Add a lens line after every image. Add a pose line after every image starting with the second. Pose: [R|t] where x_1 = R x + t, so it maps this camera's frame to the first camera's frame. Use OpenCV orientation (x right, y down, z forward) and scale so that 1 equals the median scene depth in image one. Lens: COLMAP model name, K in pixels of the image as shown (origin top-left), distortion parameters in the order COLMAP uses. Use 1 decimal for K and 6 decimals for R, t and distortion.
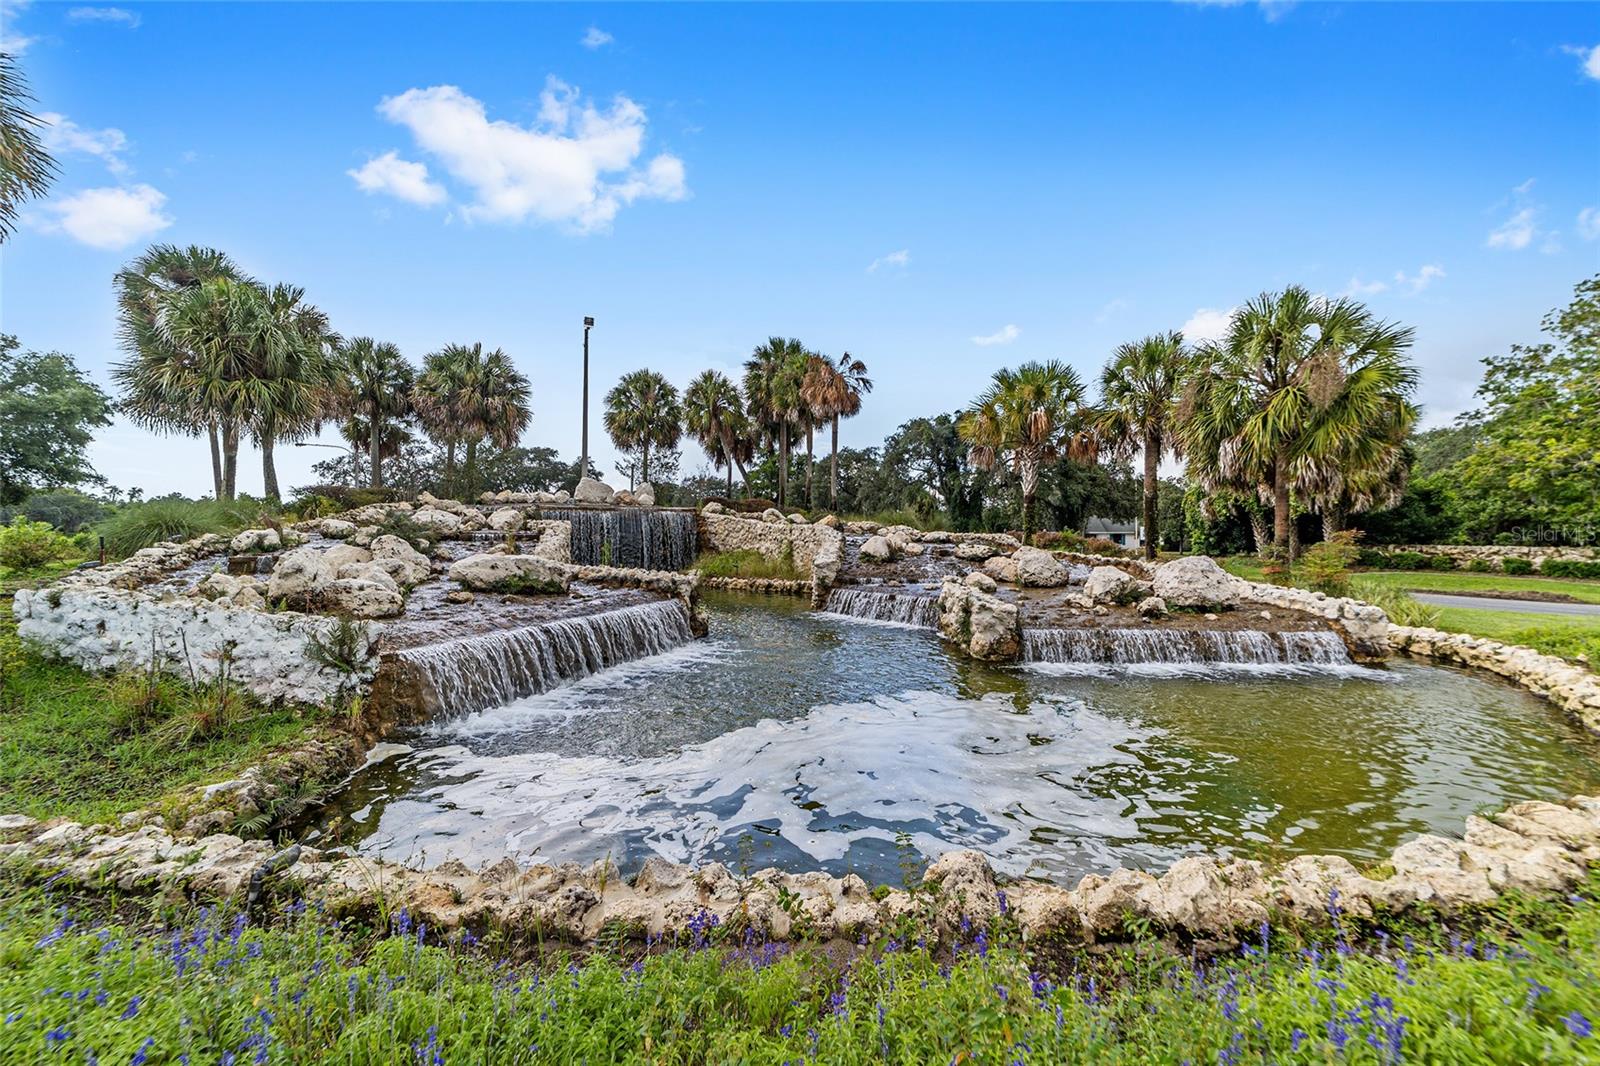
lens RADIAL K [[630.0, 0, 794.1], [0, 630.0, 536.7], [0, 0, 1]] dist [-0.015562, 0.010072]
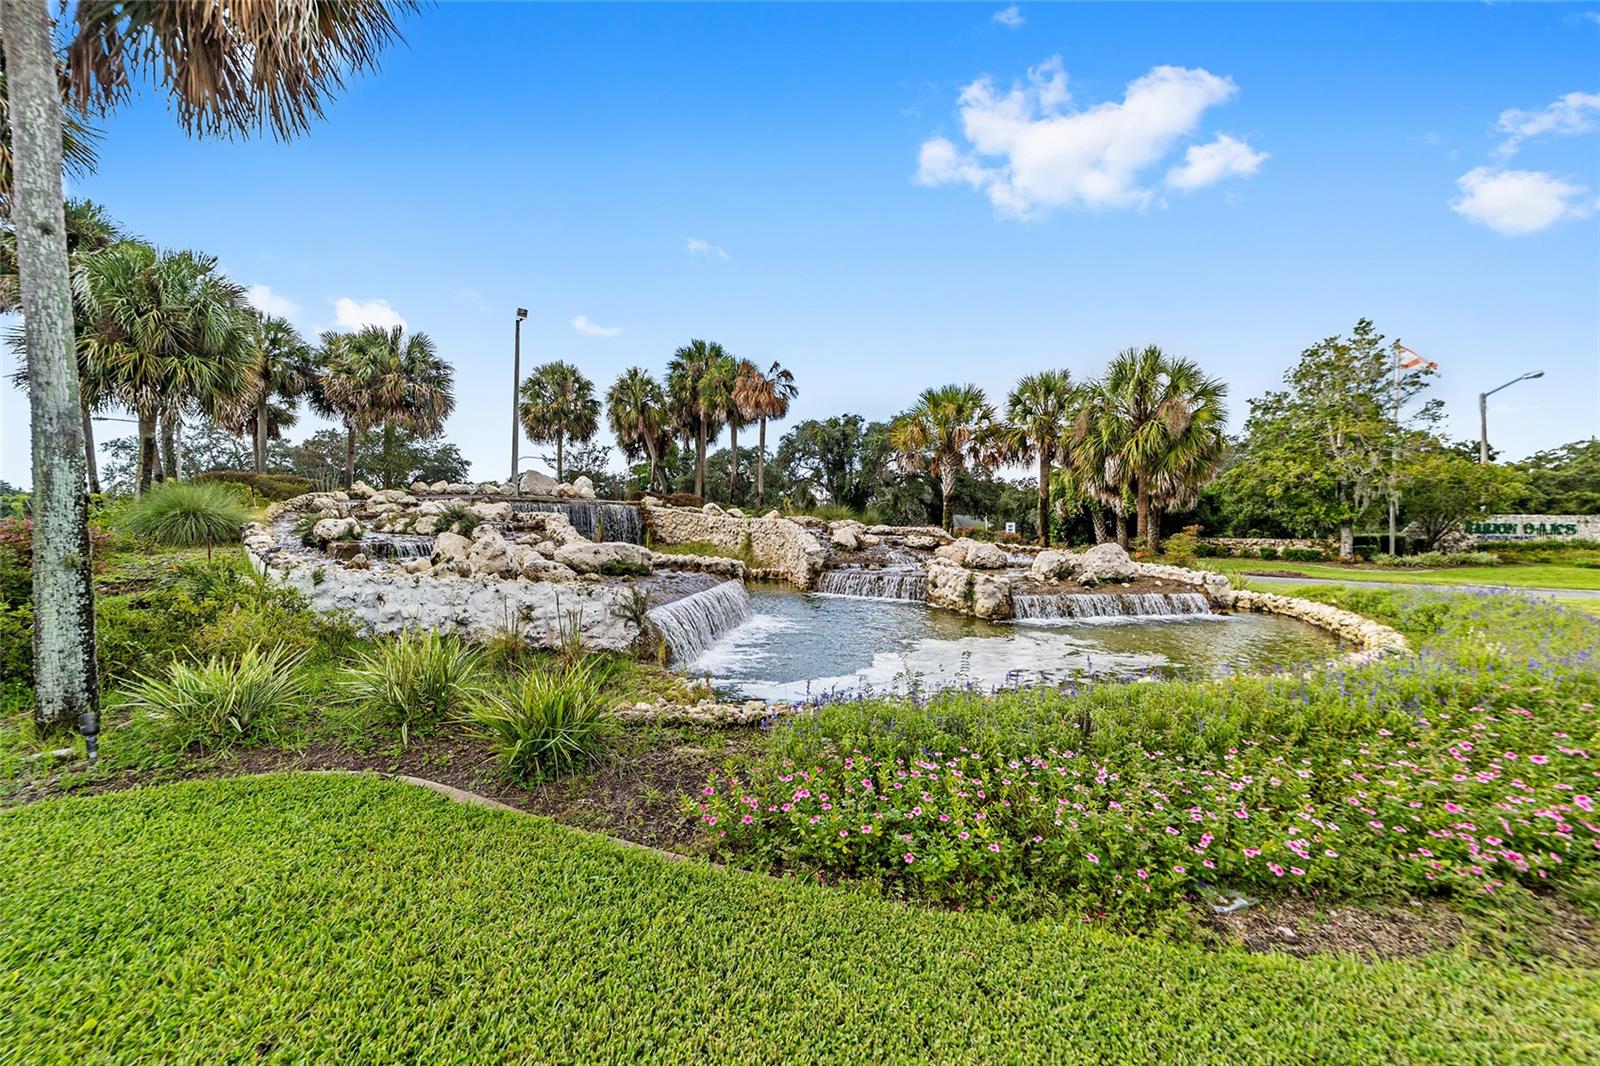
lens RADIAL K [[635.4, 0, 796.9], [0, 635.4, 530.0], [0, 0, 1]] dist [-0.014578, 0.010366]
pose [[0.972141, 0.003527, 0.234370, -0.194948], [-0.002907, 0.999991, -0.002990, 0.004533], [-0.234378, 0.002226, 0.972143, -0.108796]]
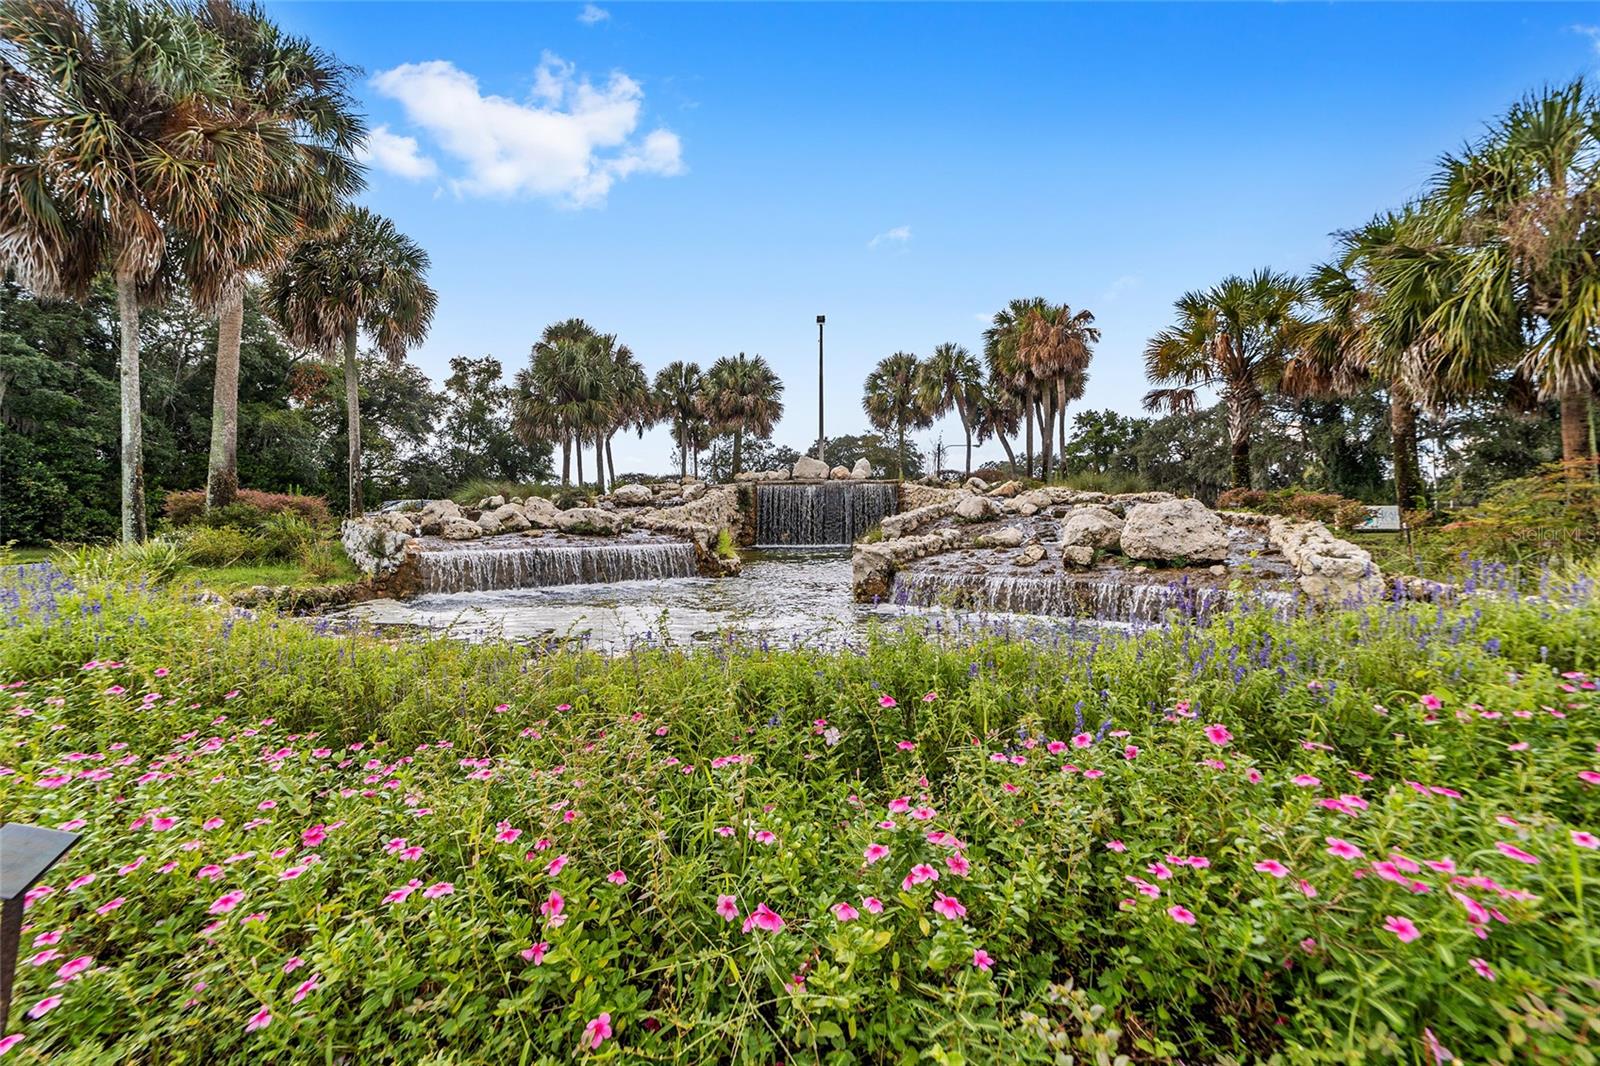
lens RADIAL K [[649.6, 0, 793.1], [0, 649.6, 491.9], [0, 0, 1]] dist [-0.001688, 0.000096]
pose [[0.832684, -0.029161, -0.552981, 0.379029], [0.002601, 0.998807, -0.048755, 0.033021], [0.553743, 0.039159, 0.831766, 0.021586]]
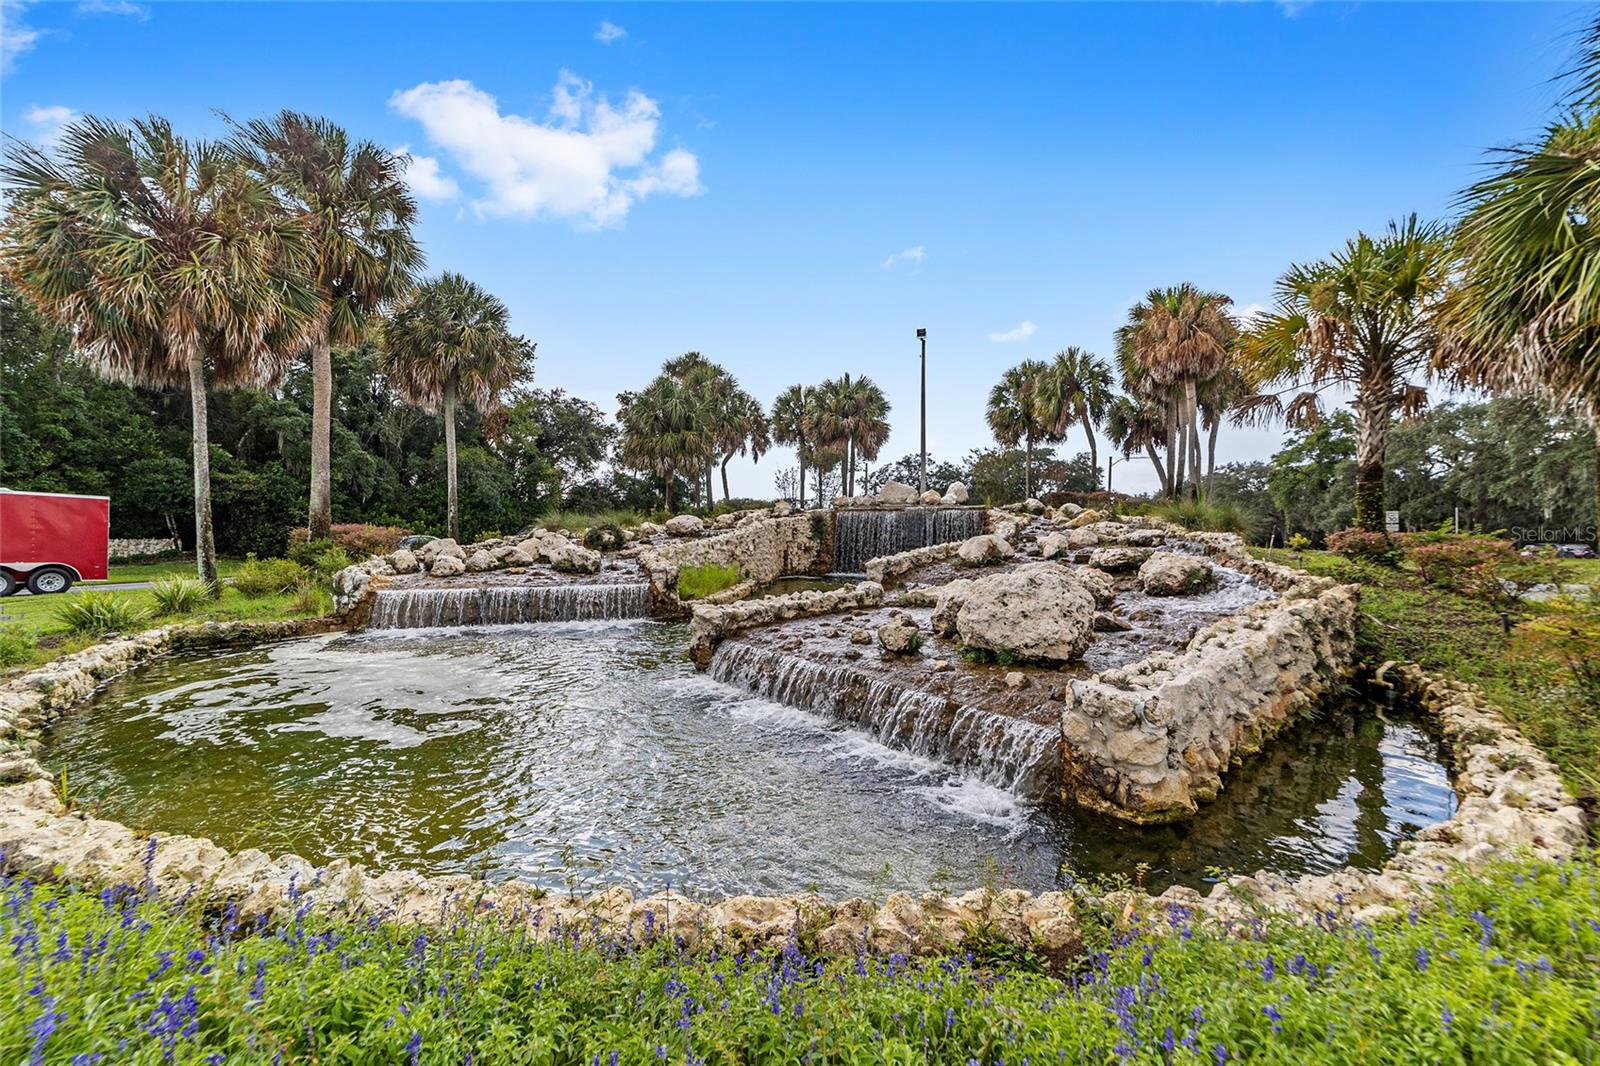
lens RADIAL K [[630.0, 0, 794.1], [0, 630.0, 536.7], [0, 0, 1]] dist [-0.015562, 0.010072]
pose [[0.620191, 0.007295, -0.784417, 0.530596], [-0.007624, 0.999966, 0.003272, -0.000596], [0.784413, 0.003951, 0.620226, 0.248491]]
